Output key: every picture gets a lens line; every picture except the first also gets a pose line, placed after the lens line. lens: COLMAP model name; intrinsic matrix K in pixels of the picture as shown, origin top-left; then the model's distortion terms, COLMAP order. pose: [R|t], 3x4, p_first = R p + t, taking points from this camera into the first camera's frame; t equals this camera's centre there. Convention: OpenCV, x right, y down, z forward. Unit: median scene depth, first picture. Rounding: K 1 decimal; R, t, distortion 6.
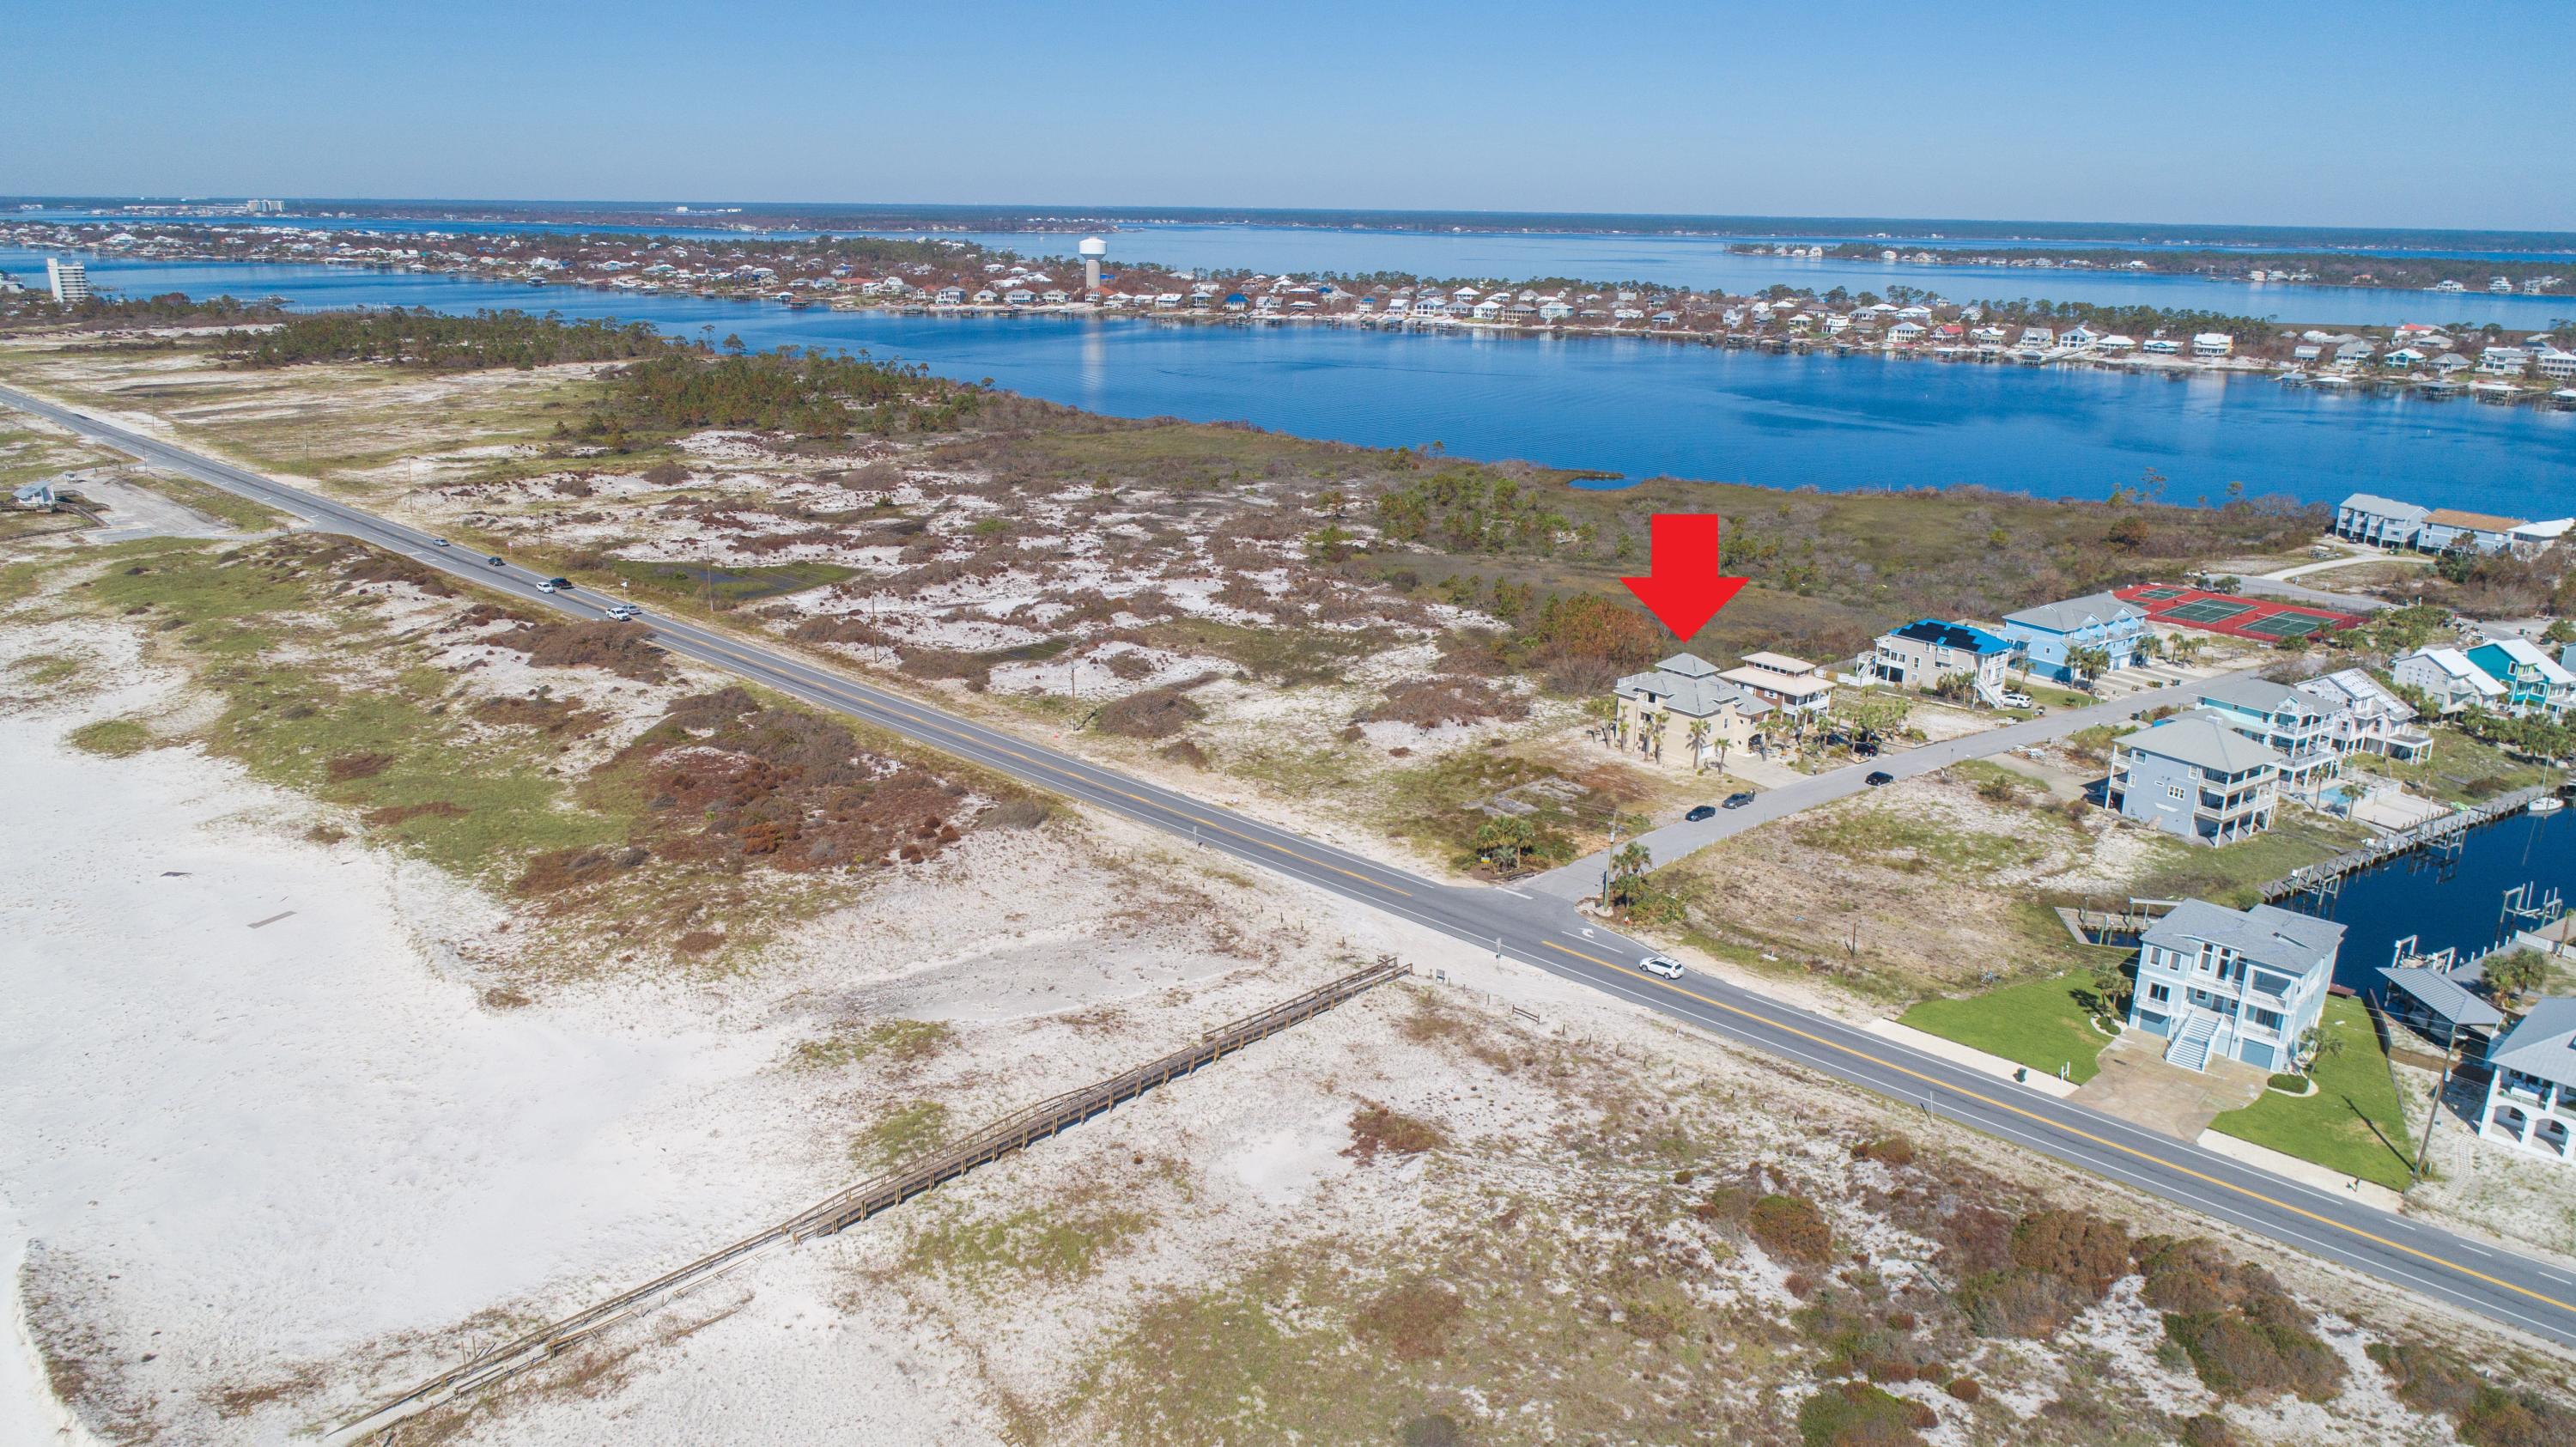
lens RADIAL K [[1746.2, 0, 1282.1], [0, 1746.2, 730.1], [0, 0, 1]] dist [-0.017408, 0.009428]
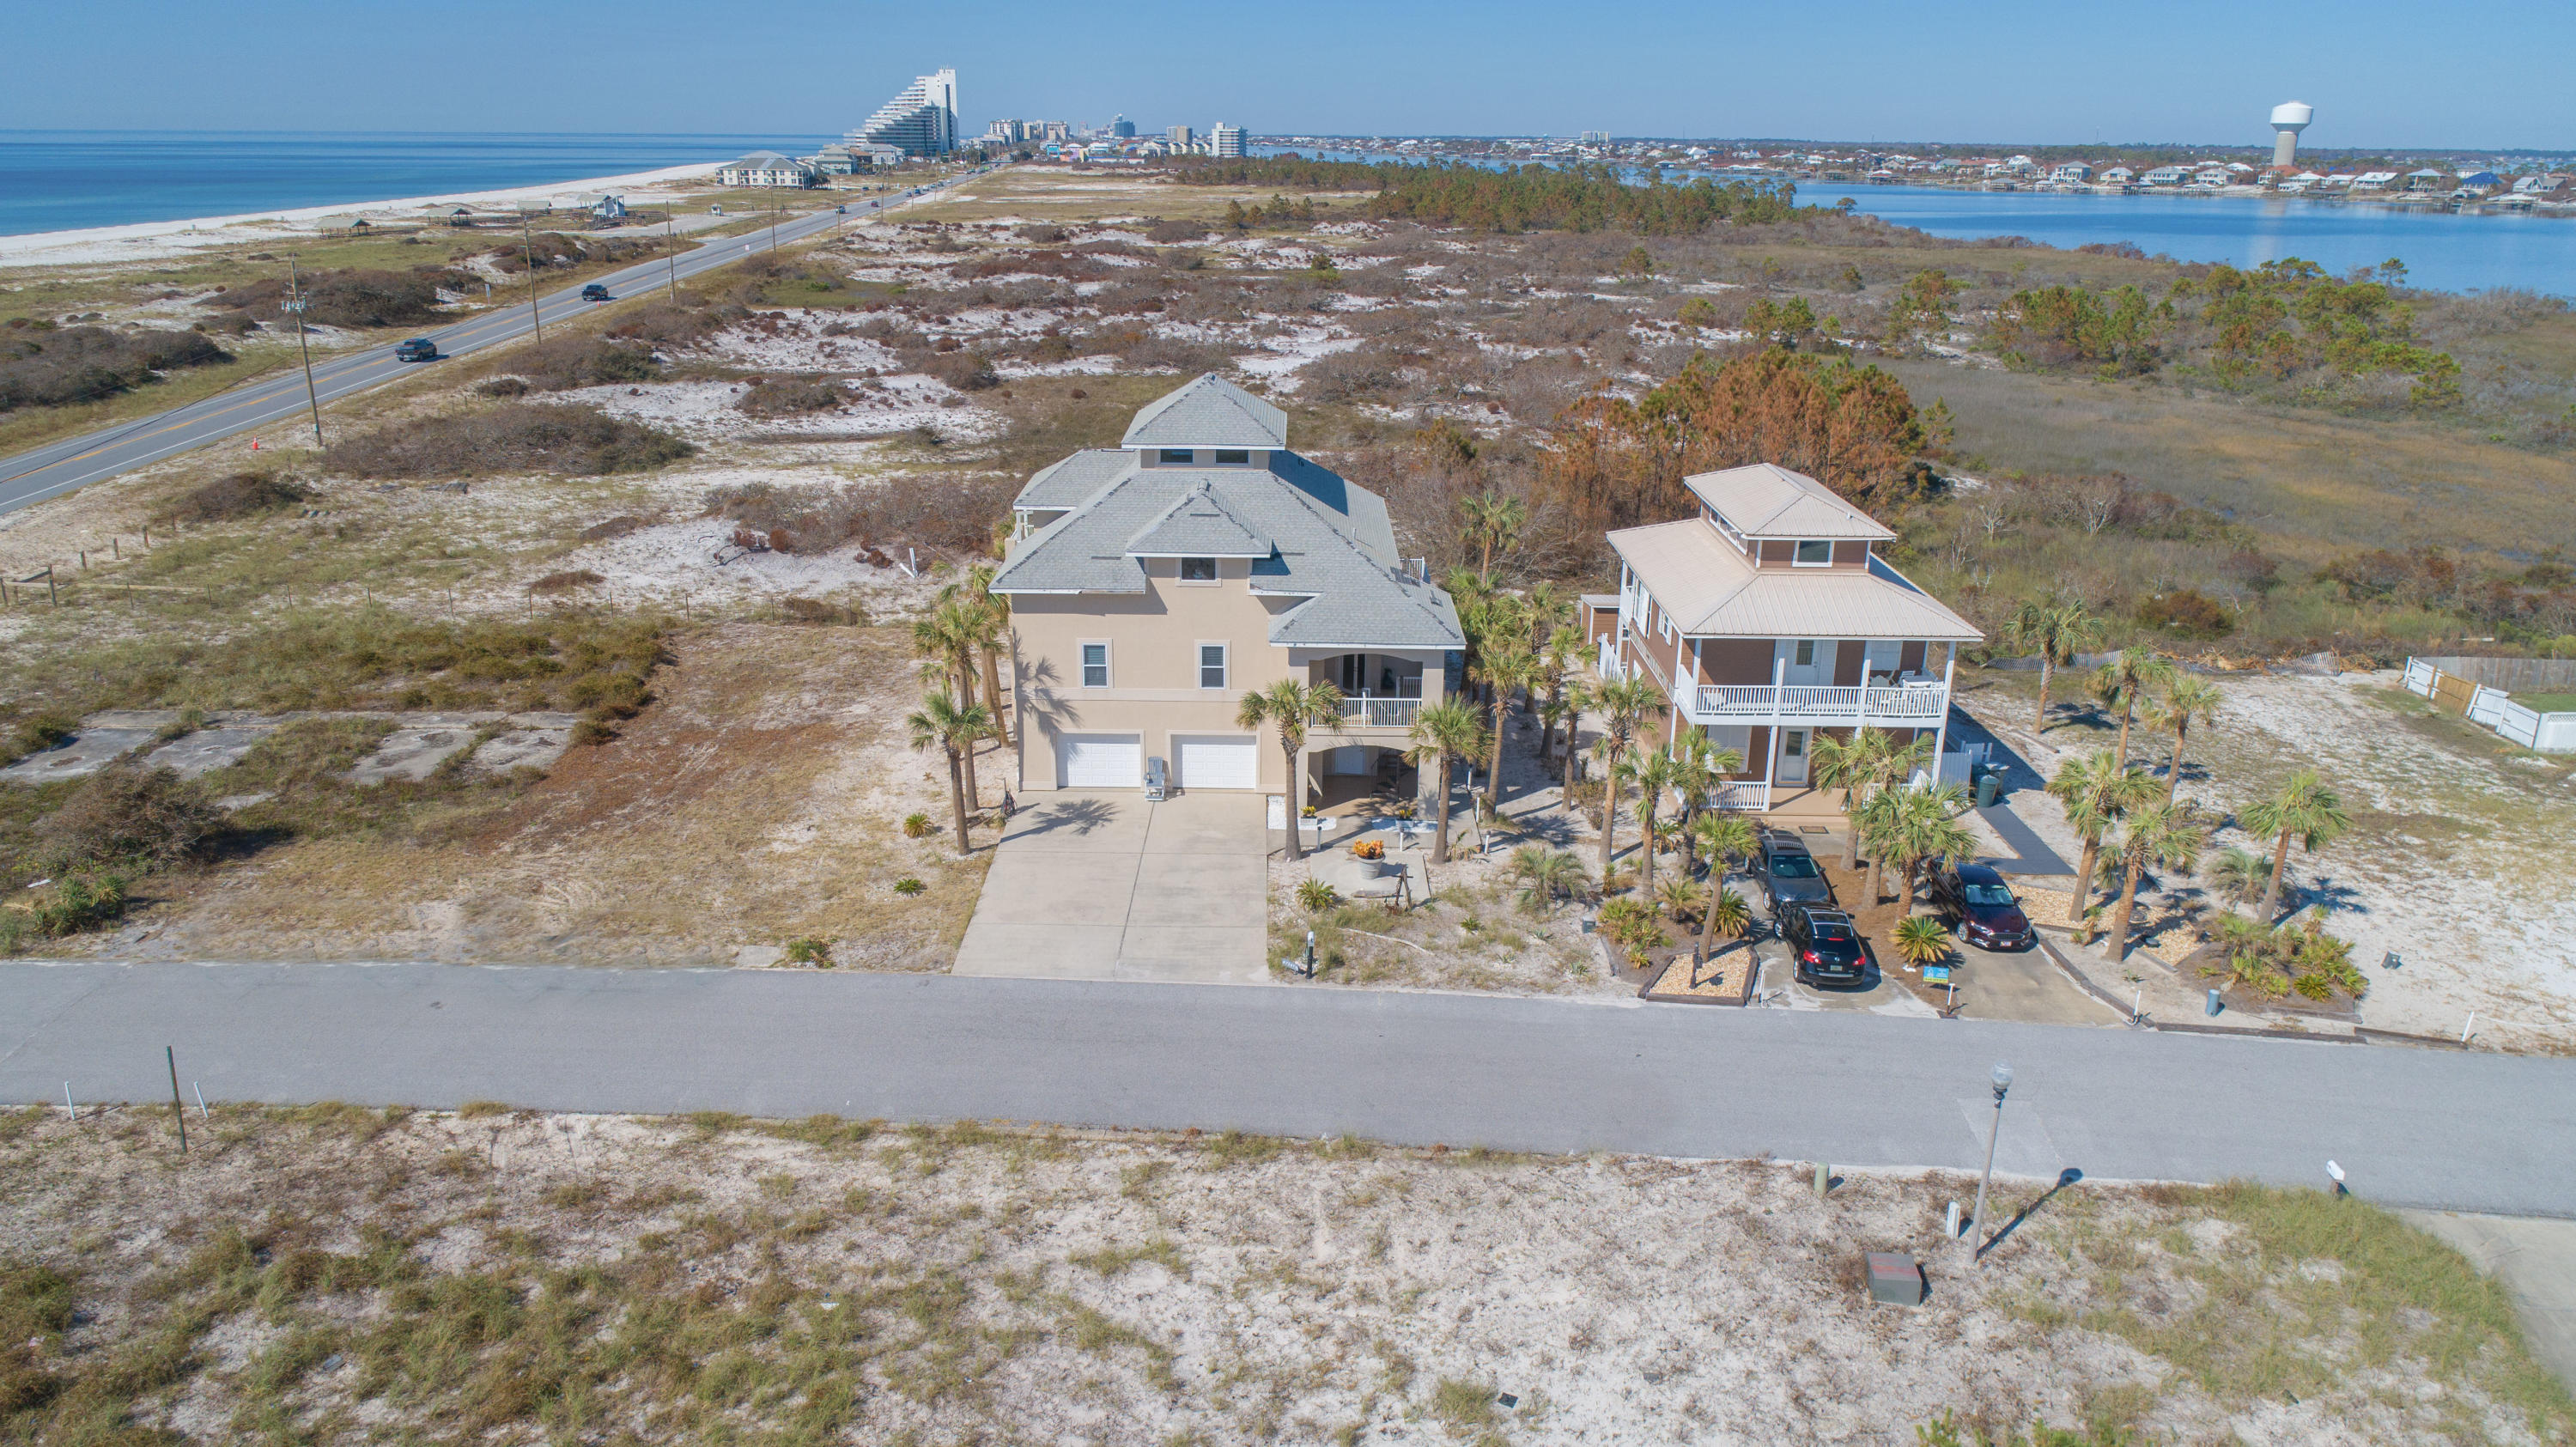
lens RADIAL K [[1746.2, 0, 1288.3], [0, 1746.2, 694.4], [0, 0, 1]] dist [-0.017408, 0.009428]
pose [[0.758594, 0.195411, -0.621571, 0.431243], [-0.191169, 0.978734, 0.074385, -0.020881], [0.622889, 0.062397, 0.779818, 0.860944]]
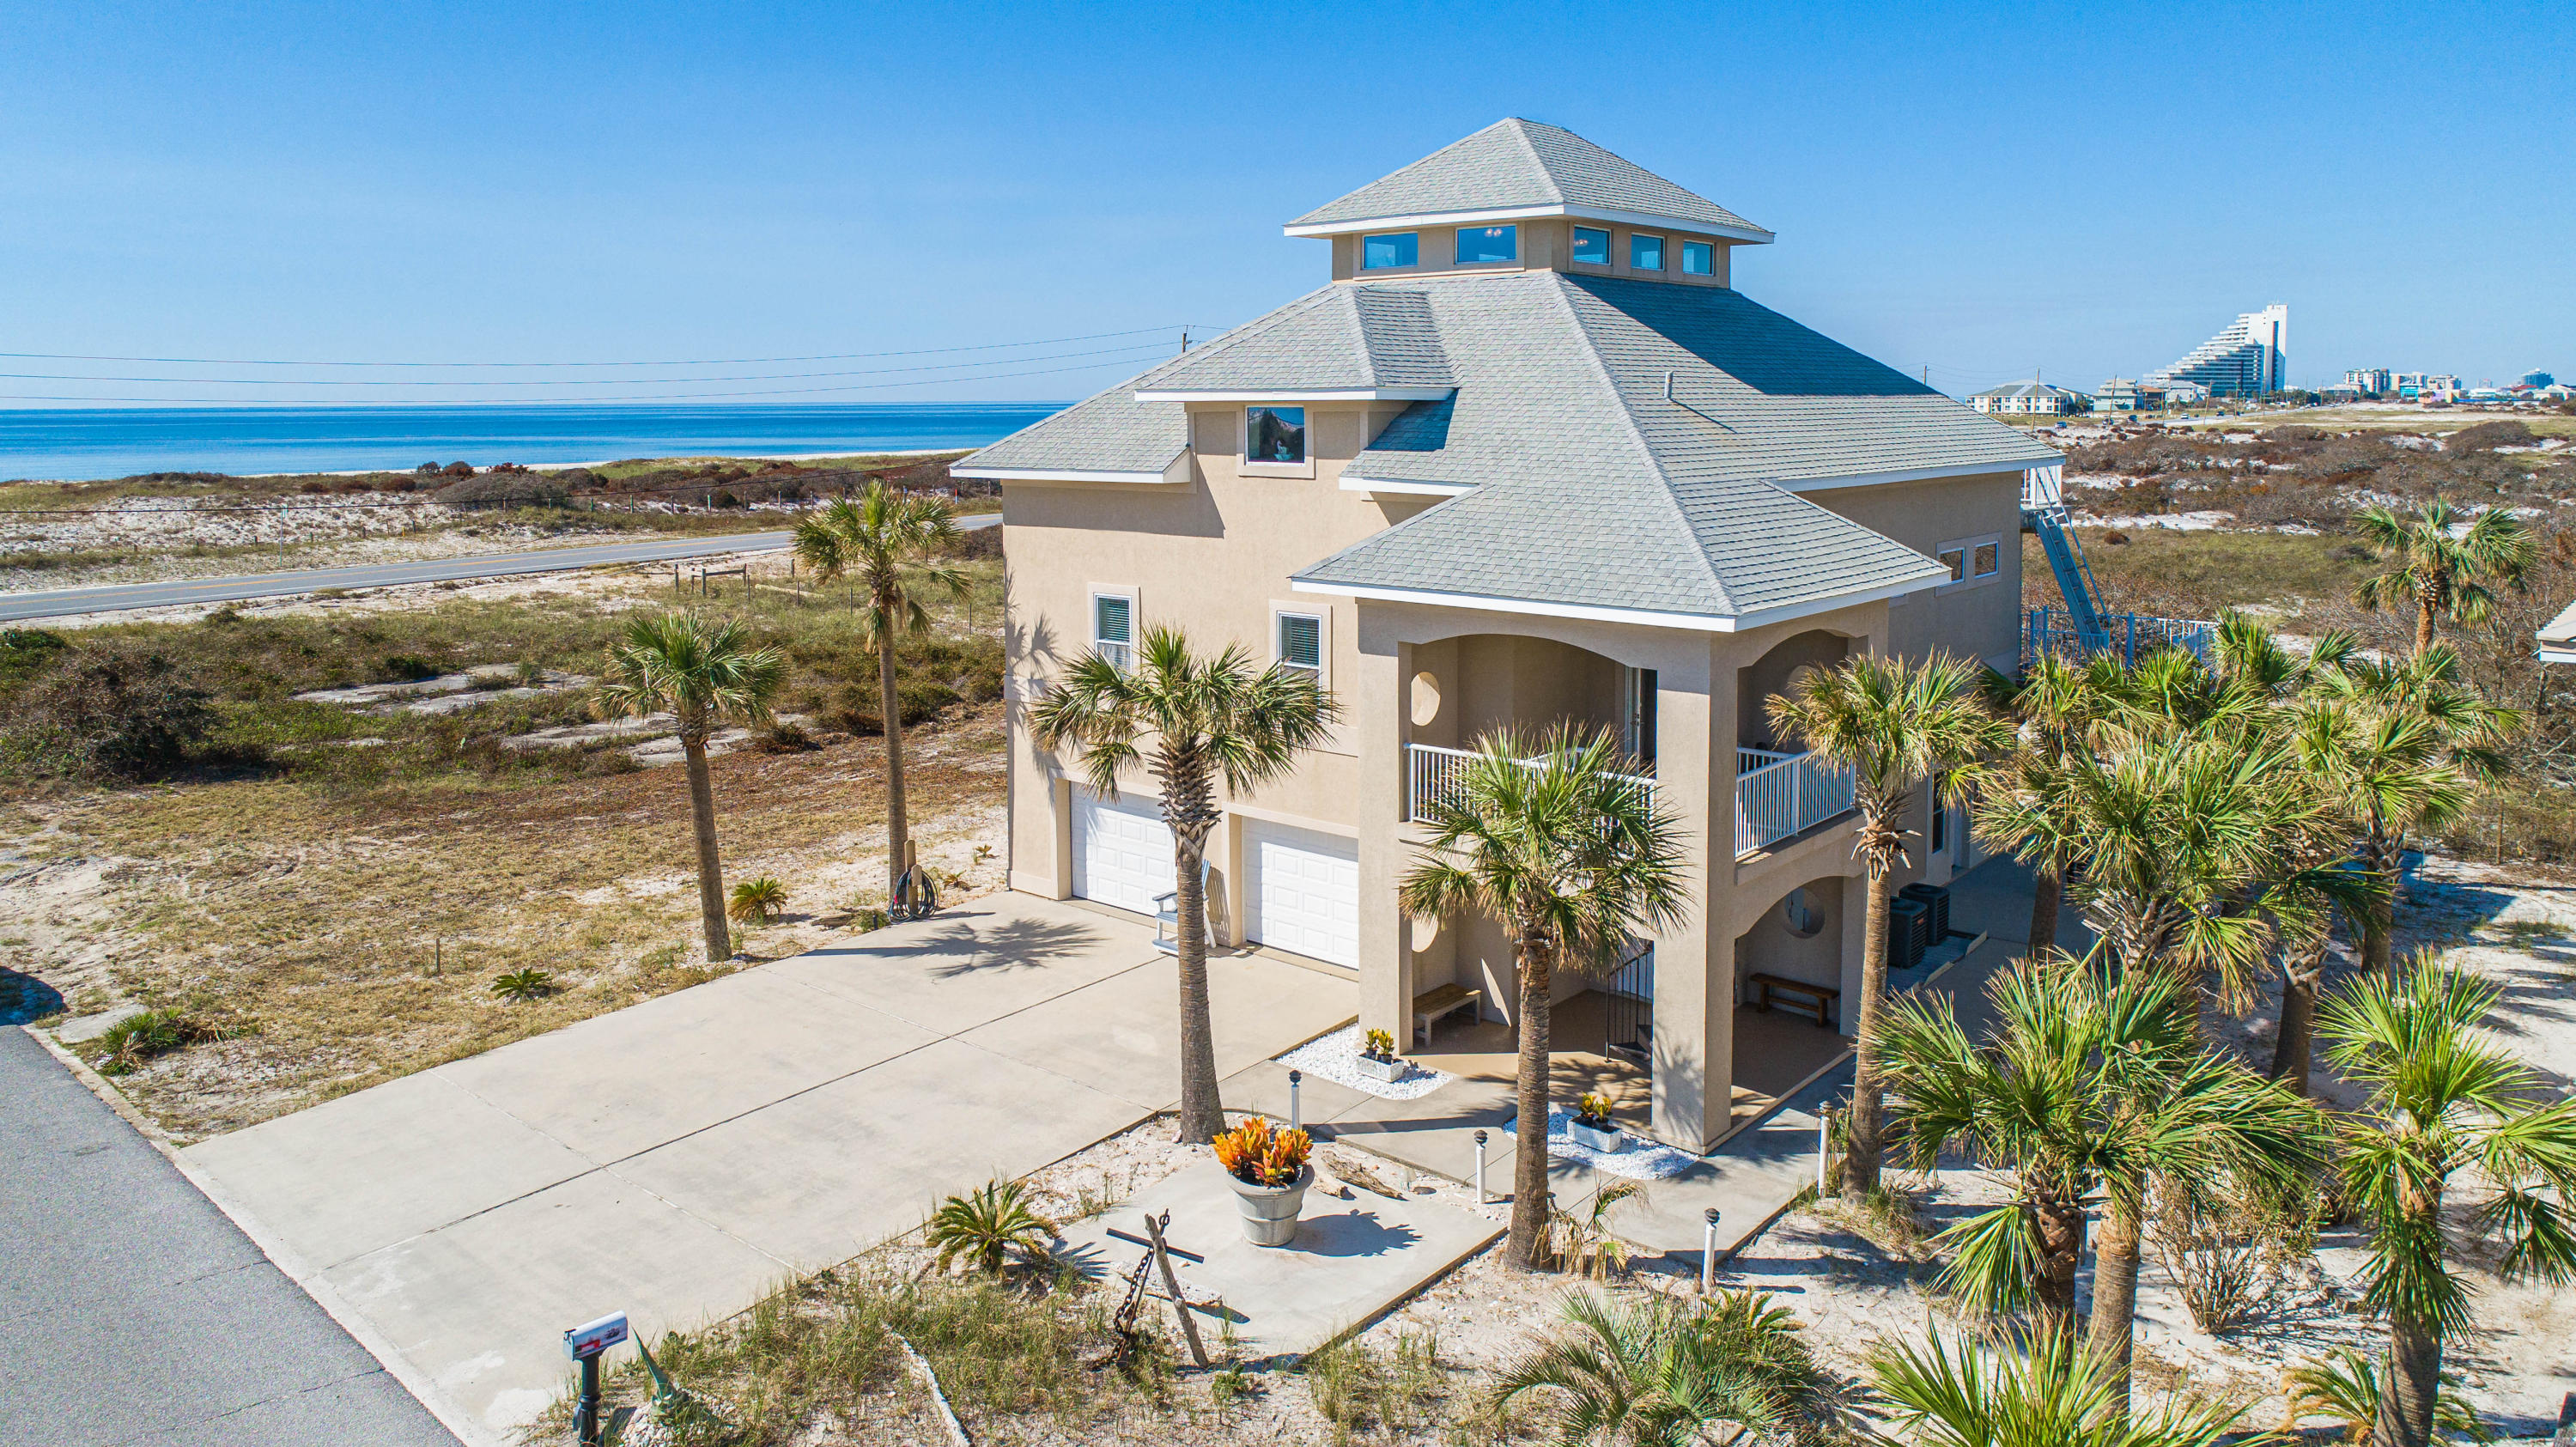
lens RADIAL K [[1746.2, 0, 1266.6], [0, 1746.2, 609.2], [0, 0, 1]] dist [-0.017408, 0.009428]
pose [[0.138490, 0.105214, -0.984759, 0.374188], [-0.280452, 0.957805, 0.062894, -0.013668], [0.949825, 0.267467, 0.162154, 1.028083]]
